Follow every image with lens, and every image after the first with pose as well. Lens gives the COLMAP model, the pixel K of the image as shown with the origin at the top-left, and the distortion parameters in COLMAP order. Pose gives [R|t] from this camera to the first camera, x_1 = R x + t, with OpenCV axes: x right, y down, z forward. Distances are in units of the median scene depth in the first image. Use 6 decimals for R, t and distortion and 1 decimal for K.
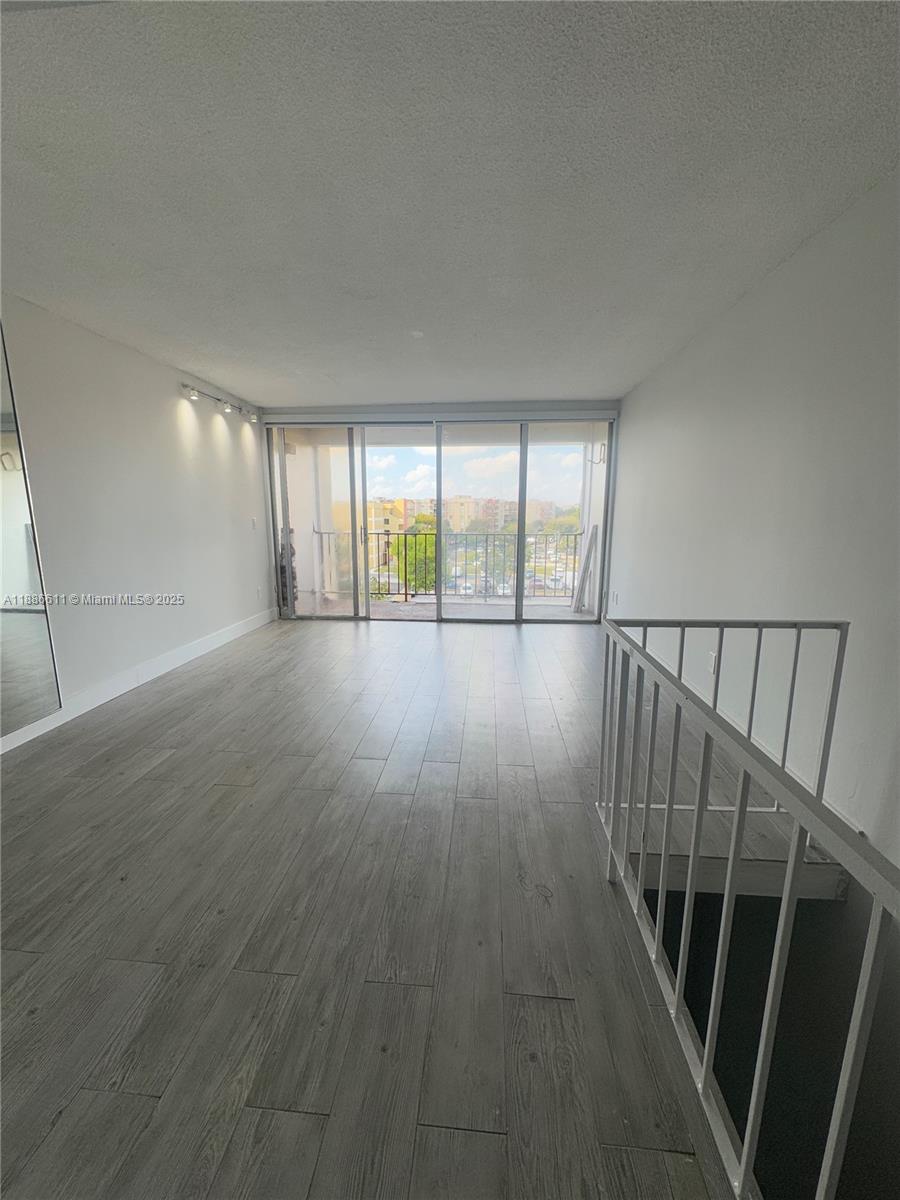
lens RADIAL K [[480.2, 0, 450.3], [0, 480.2, 598.1], [0, 0, 1]] dist [-0.001728, -0.000229]
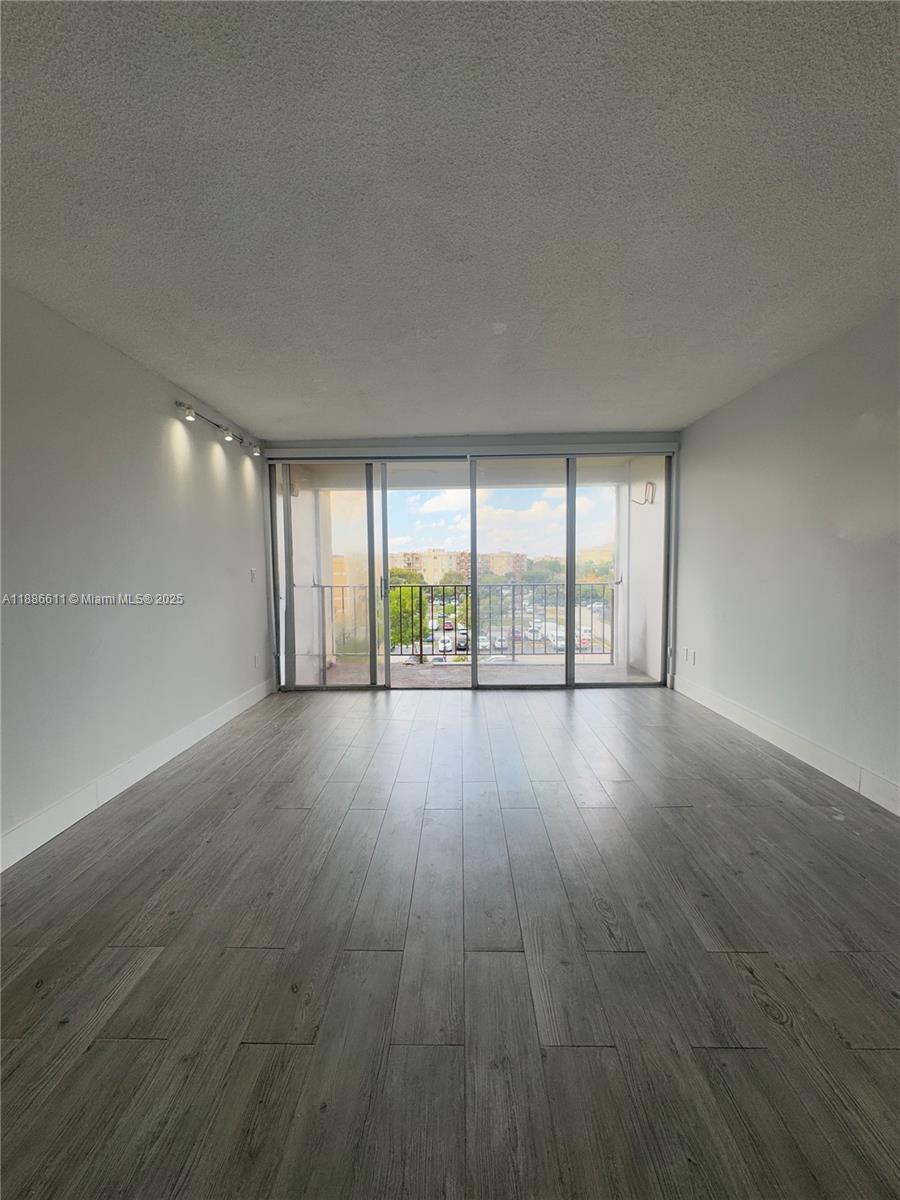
lens RADIAL K [[480.2, 0, 450.5], [0, 480.2, 596.8], [0, 0, 1]] dist [-0.001728, -0.000229]
pose [[0.998091, -0.017712, 0.059158, -0.117201], [0.024228, 0.993491, -0.111307, -0.019488], [-0.056802, 0.112528, 0.992024, 0.165845]]
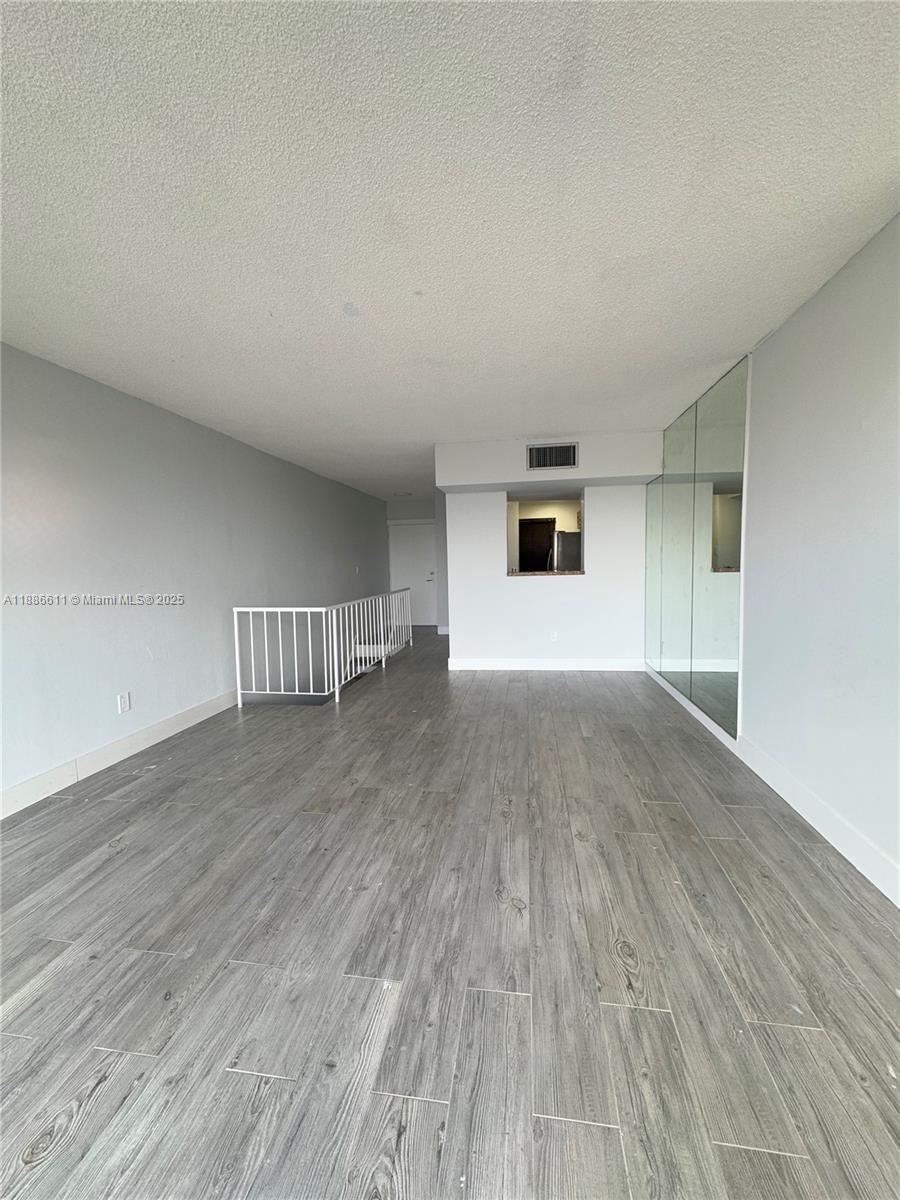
lens RADIAL K [[480.2, 0, 450.3], [0, 480.2, 597.8], [0, 0, 1]] dist [-0.001728, -0.000229]
pose [[-0.996887, 0.016830, 0.077031, -0.151821], [0.035841, 0.966912, 0.252581, -0.186496], [-0.070232, 0.254555, -0.964505, 1.049468]]
